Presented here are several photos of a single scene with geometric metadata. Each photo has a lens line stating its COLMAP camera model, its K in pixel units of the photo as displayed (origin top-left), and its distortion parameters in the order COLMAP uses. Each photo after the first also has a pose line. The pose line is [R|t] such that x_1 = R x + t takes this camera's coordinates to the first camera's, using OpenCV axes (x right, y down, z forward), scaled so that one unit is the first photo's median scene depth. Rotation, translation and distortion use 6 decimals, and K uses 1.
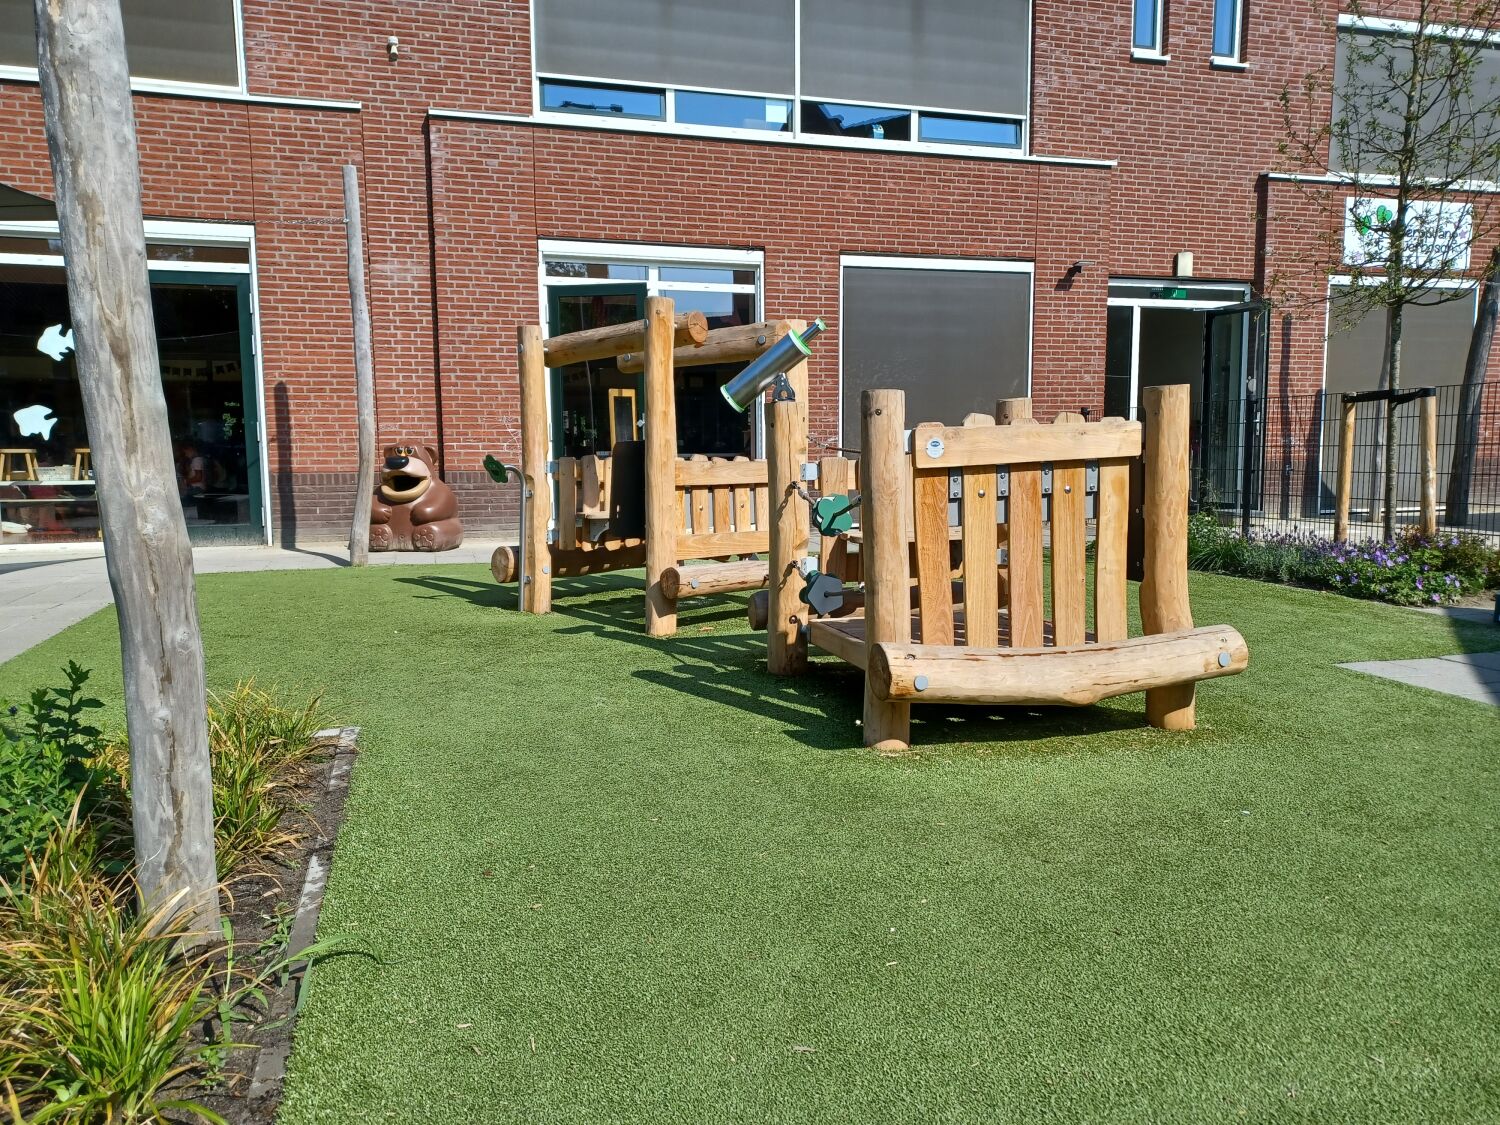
lens RADIAL K [[1086.2, 0, 775.8], [0, 1086.2, 566.5], [0, 0, 1]] dist [0.108727, -0.186001]
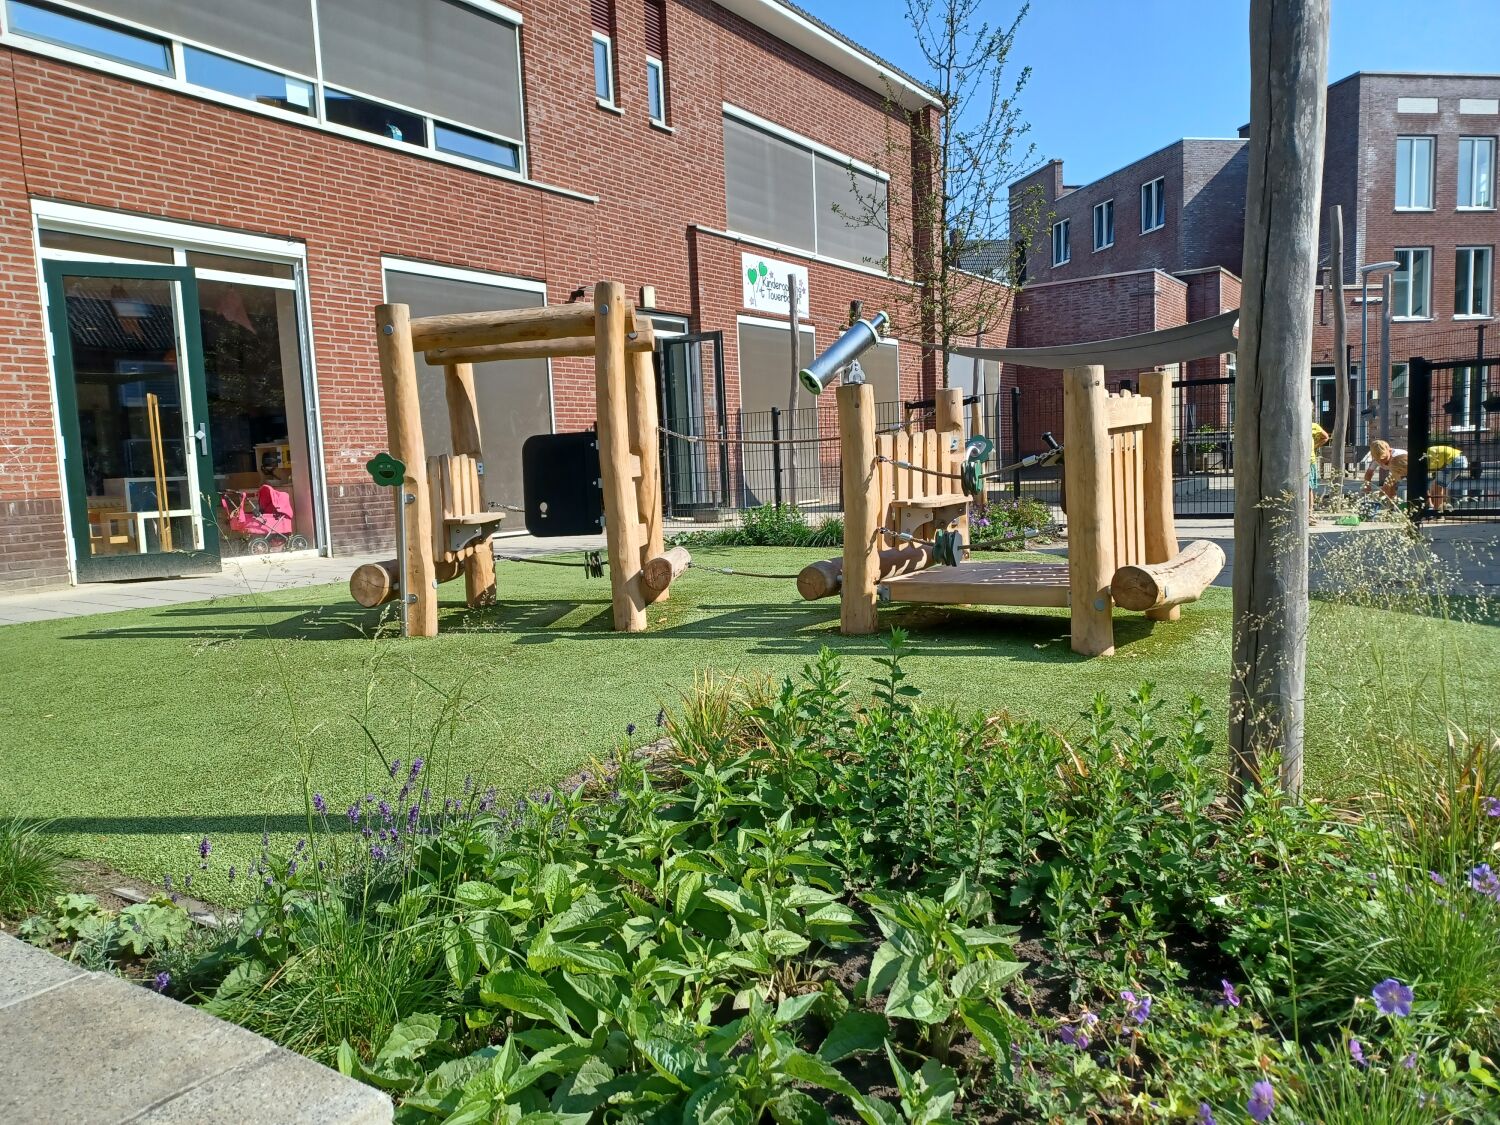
lens RADIAL K [[1104.7, 0, 750.0], [0, 1104.7, 562.5], [0, 0, 1]] dist [-0.004138, 0.029486]
pose [[0.776777, -0.077888, 0.624941, -0.326025], [0.101582, 0.994825, -0.002276, 0.007744], [-0.621529, 0.065250, 0.780669, 0.097189]]
